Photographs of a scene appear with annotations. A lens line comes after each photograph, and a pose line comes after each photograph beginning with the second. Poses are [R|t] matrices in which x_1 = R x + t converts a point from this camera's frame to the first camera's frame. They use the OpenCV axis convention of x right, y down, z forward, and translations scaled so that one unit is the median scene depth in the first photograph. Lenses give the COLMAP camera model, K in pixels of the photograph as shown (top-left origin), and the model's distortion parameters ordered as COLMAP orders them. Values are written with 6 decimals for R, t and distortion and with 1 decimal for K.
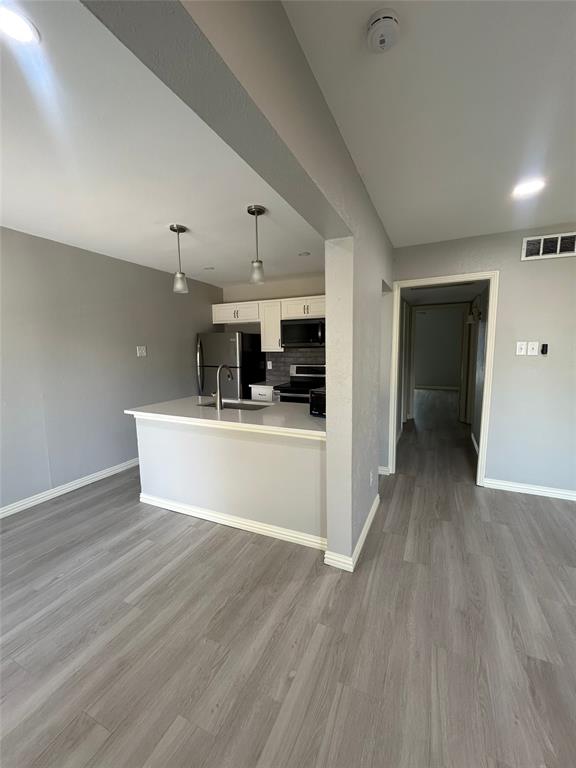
lens RADIAL K [[308.4, 0, 288.0], [0, 308.4, 384.0], [0, 0, 1]] dist [-0.002165, -0.000031]
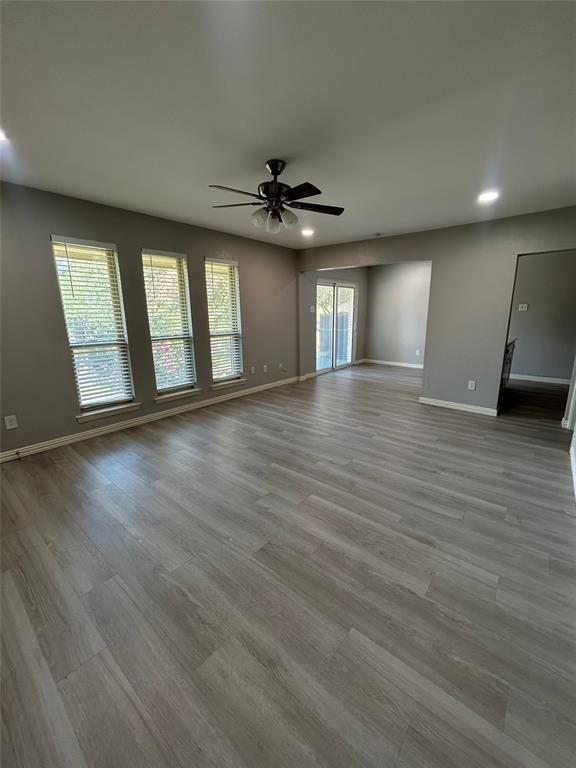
lens RADIAL K [[312.0, 0, 289.8], [0, 312.0, 383.3], [0, 0, 1]] dist [-0.001084, -0.000013]
pose [[-0.256867, 0.232580, -0.938044, 1.902573], [-0.104508, 0.958234, 0.266204, -0.045010], [0.960780, 0.166412, -0.221832, 0.392007]]
